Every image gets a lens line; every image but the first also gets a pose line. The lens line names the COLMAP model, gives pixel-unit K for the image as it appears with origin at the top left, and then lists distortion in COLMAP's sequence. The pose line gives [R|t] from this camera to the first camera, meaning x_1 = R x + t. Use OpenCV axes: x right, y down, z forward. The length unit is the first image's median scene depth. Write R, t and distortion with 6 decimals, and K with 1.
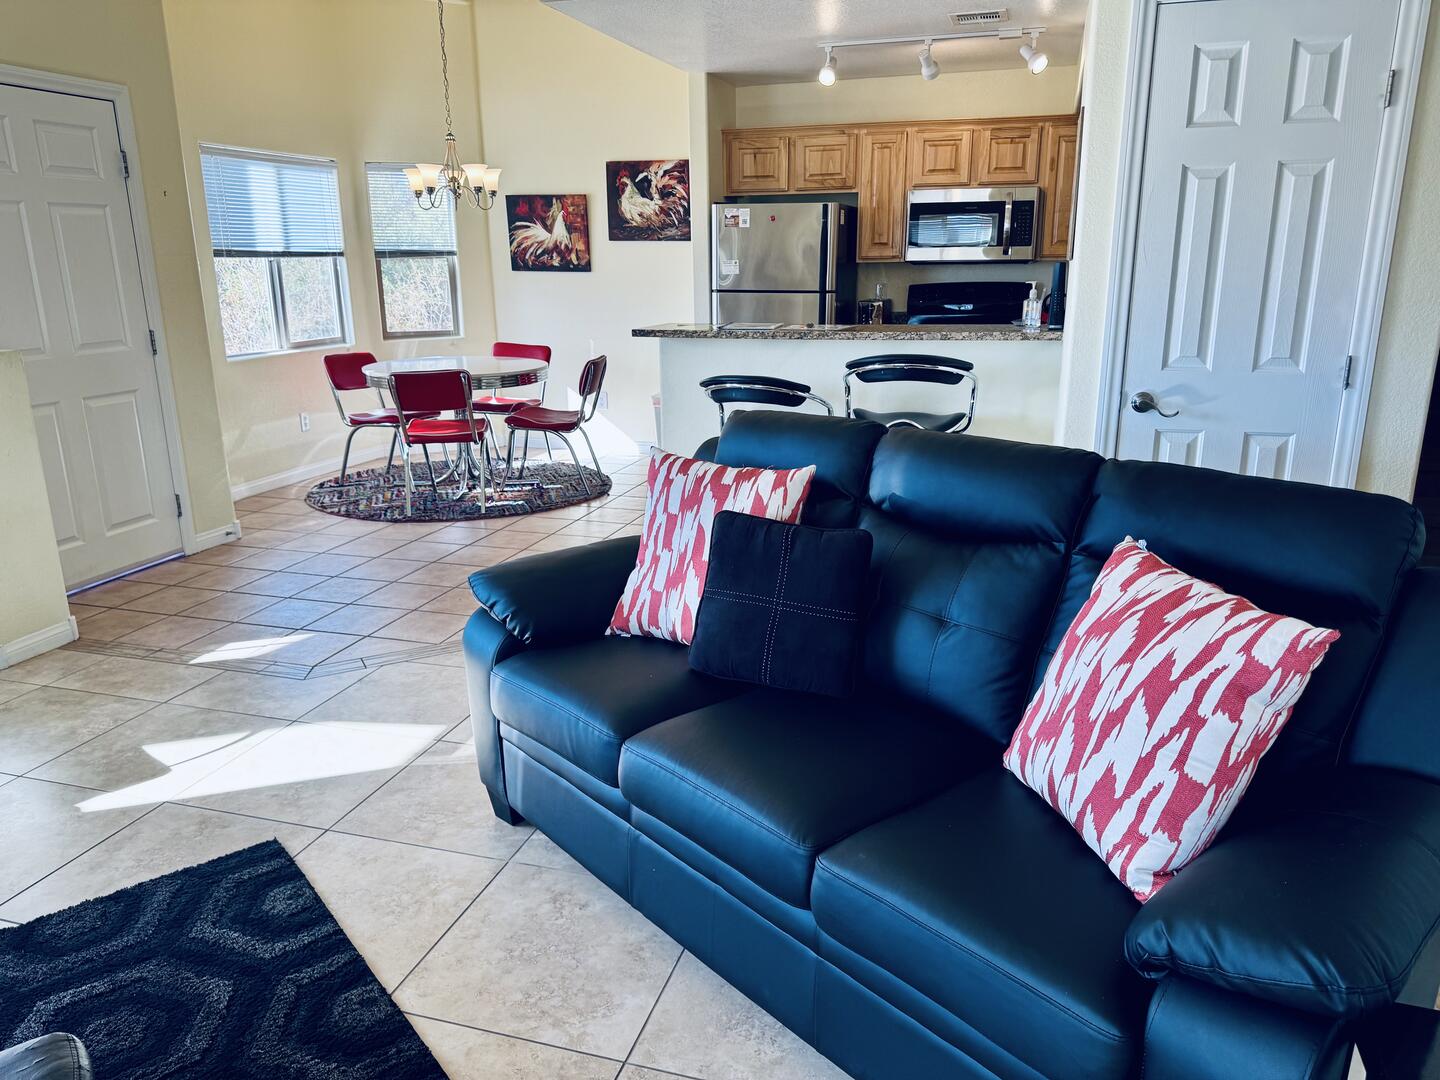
lens RADIAL K [[1023.4, 0, 719.9], [0, 1023.4, 537.6], [0, 0, 1]] dist [0.031365, -0.050145]
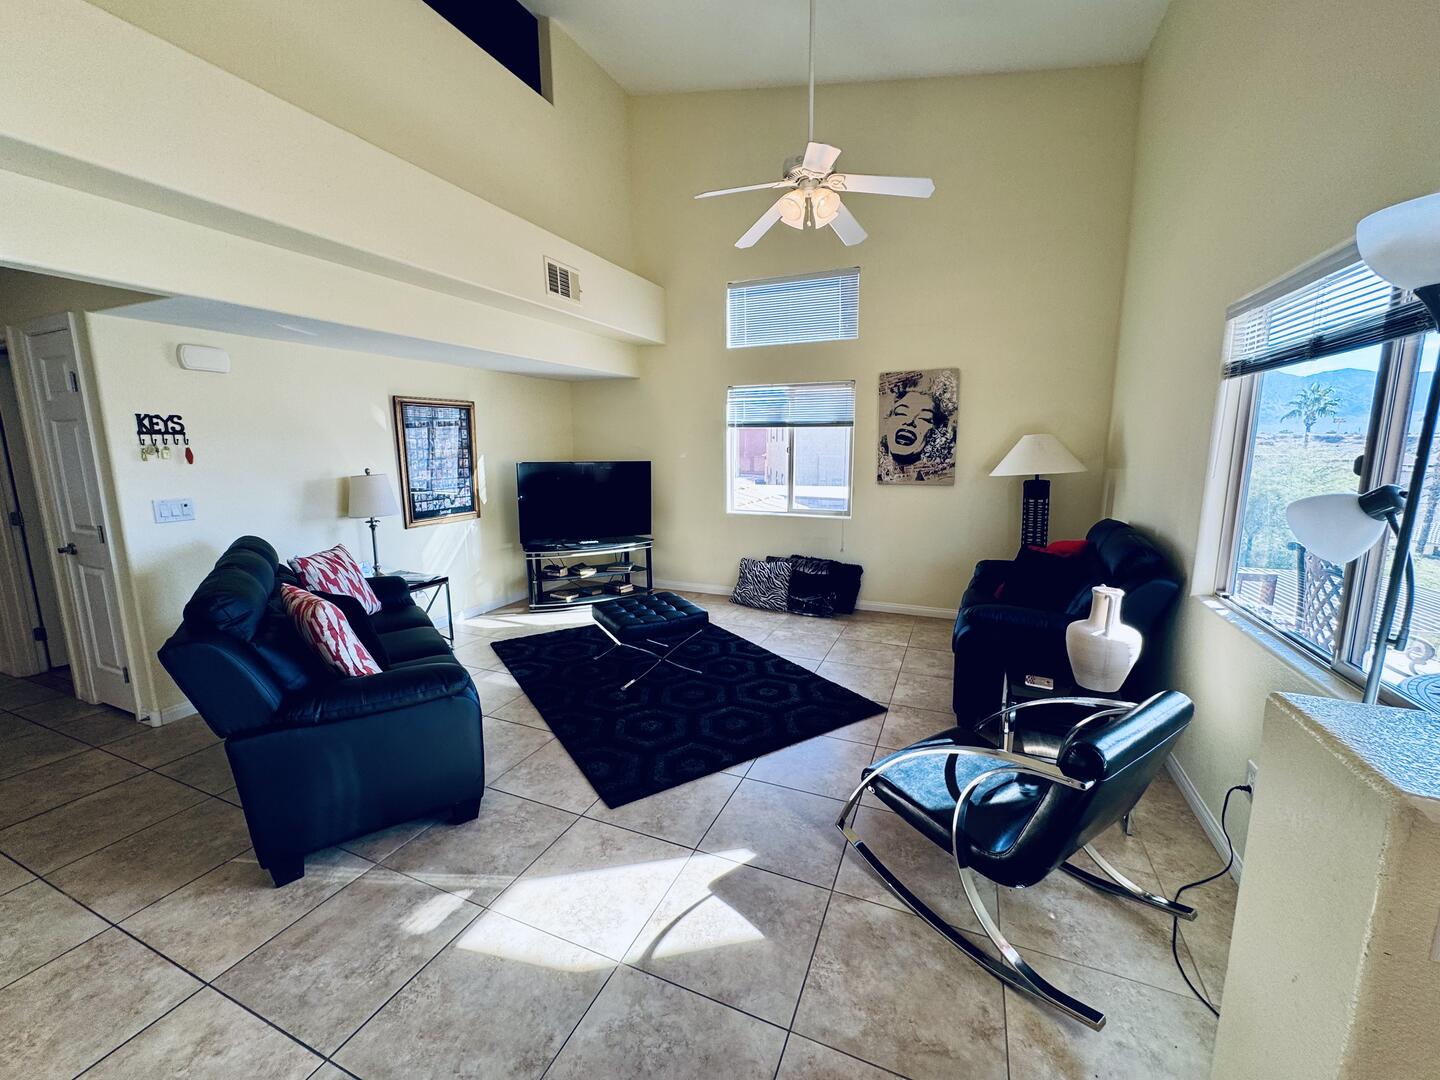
lens RADIAL K [[573.9, 0, 721.0], [0, 573.9, 536.5], [0, 0, 1]] dist [-0.003104, 0.001706]
pose [[-0.994721, -0.004715, 0.102510, -0.697606], [0.038666, 0.908097, 0.416971, -0.486180], [-0.095055, 0.418733, -0.903121, 1.626553]]
